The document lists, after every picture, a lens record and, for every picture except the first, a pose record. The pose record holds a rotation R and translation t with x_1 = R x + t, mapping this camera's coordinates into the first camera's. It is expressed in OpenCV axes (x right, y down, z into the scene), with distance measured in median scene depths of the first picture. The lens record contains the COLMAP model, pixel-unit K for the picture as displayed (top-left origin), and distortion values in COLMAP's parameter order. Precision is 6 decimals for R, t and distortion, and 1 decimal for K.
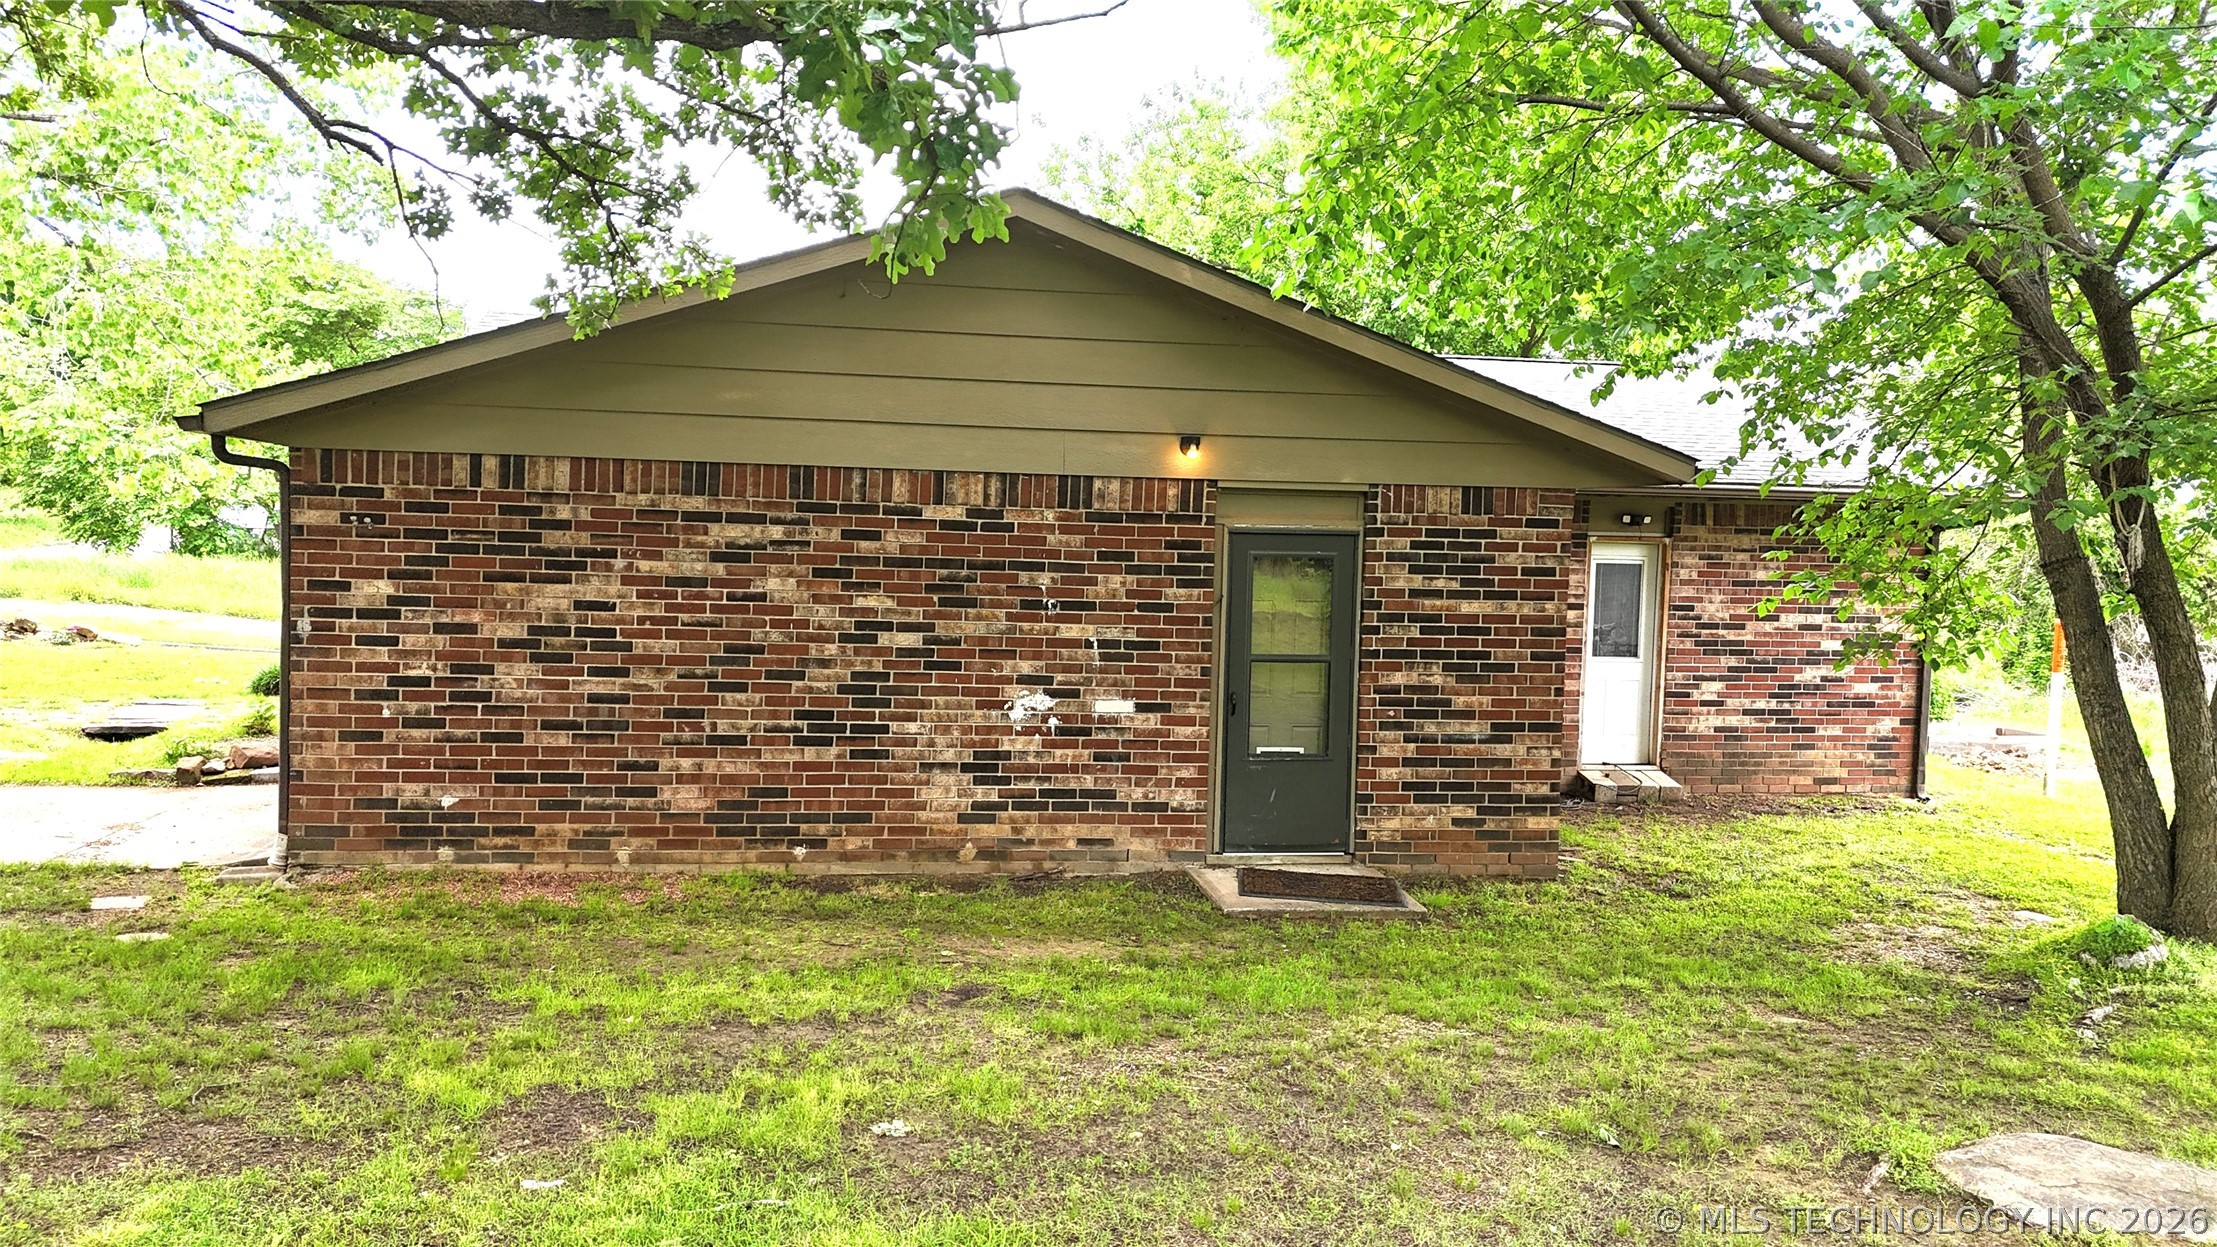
lens RADIAL K [[1537.3, 0, 1120.6], [0, 1537.3, 626.8], [0, 0, 1]] dist [0.088455, -0.011170]
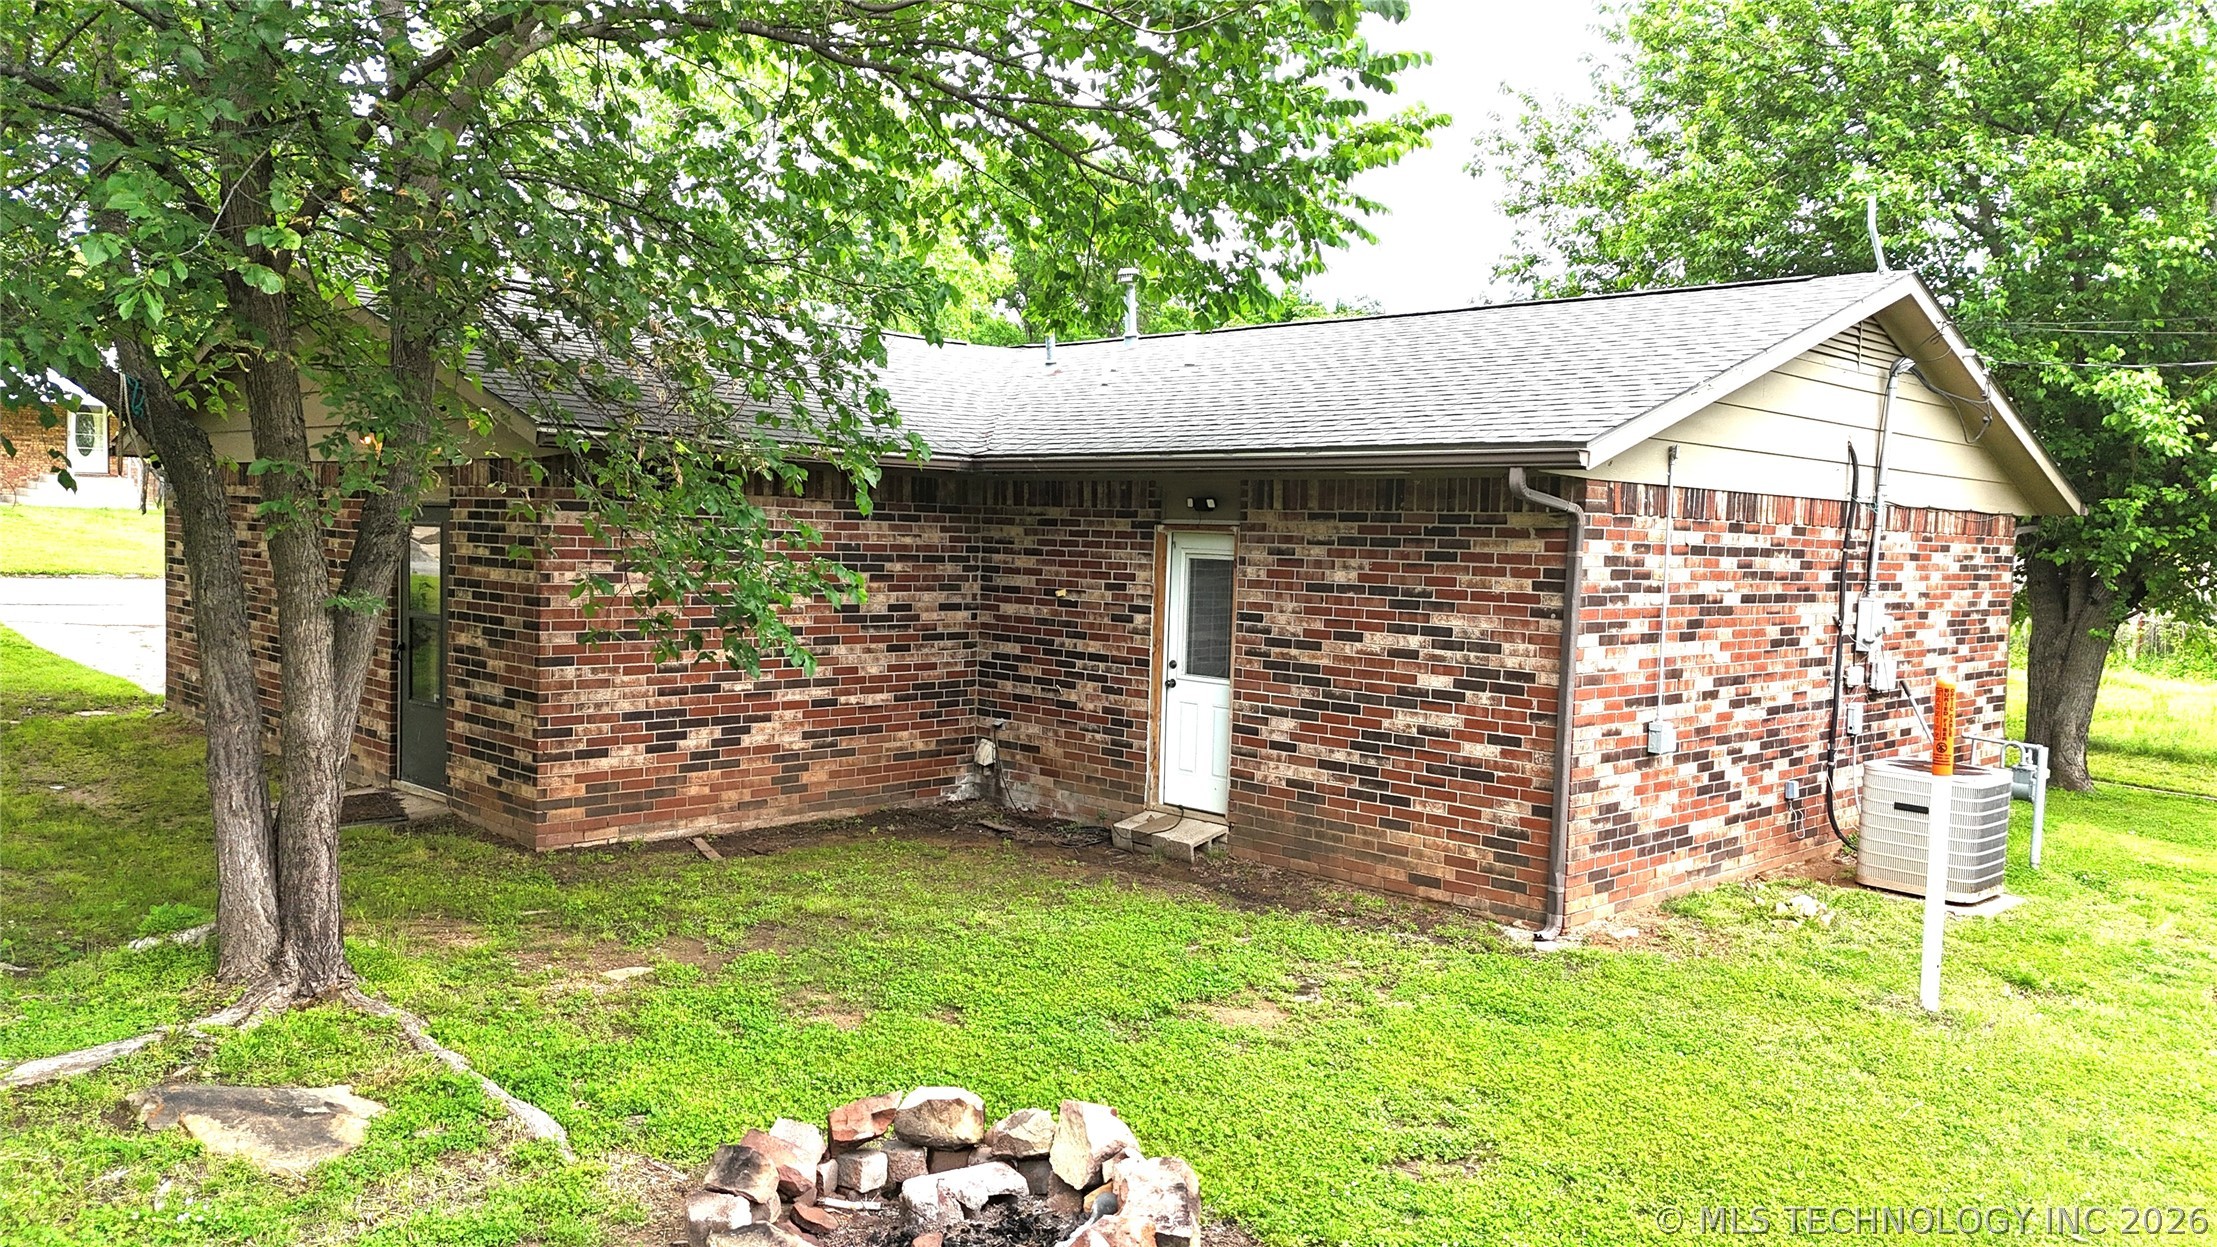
lens RADIAL K [[1537.3, 0, 1093.8], [0, 1537.3, 608.4], [0, 0, 1]] dist [0.088455, -0.011170]
pose [[0.579832, 0.032359, -0.814094, 0.924582], [-0.063967, 0.997935, -0.005894, -0.006847], [0.812221, 0.055492, 0.580704, 0.490300]]
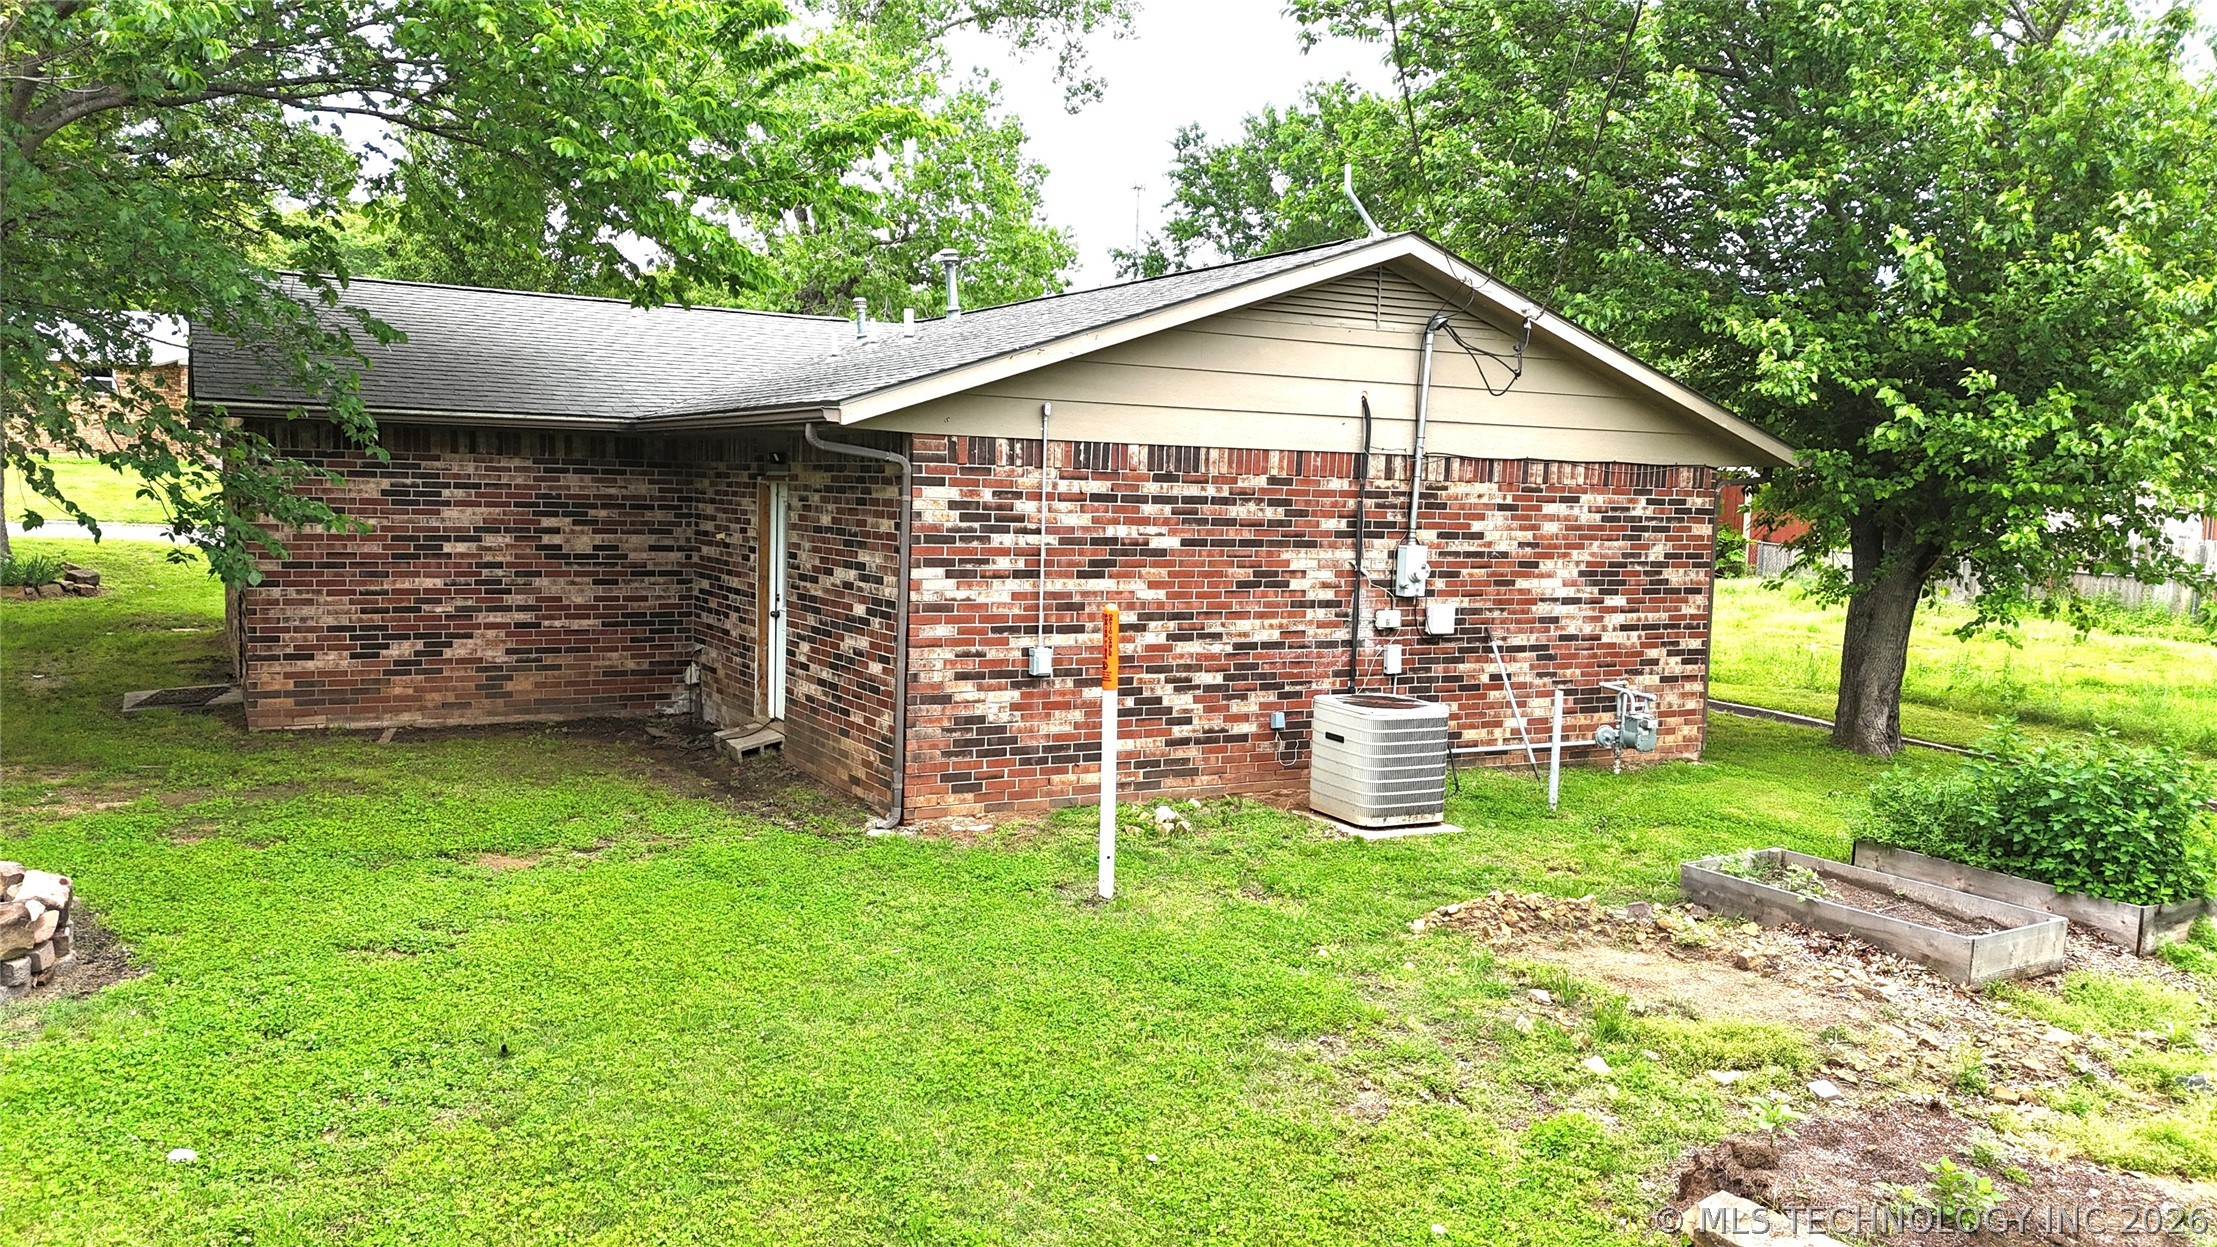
lens RADIAL K [[1537.3, 0, 1102.2], [0, 1537.3, 633.7], [0, 0, 1]] dist [0.088455, -0.011170]
pose [[0.344043, 0.072611, -0.936142, 1.239884], [-0.075475, 0.995918, 0.049509, -0.024418], [0.935915, 0.053622, 0.348119, 0.851227]]
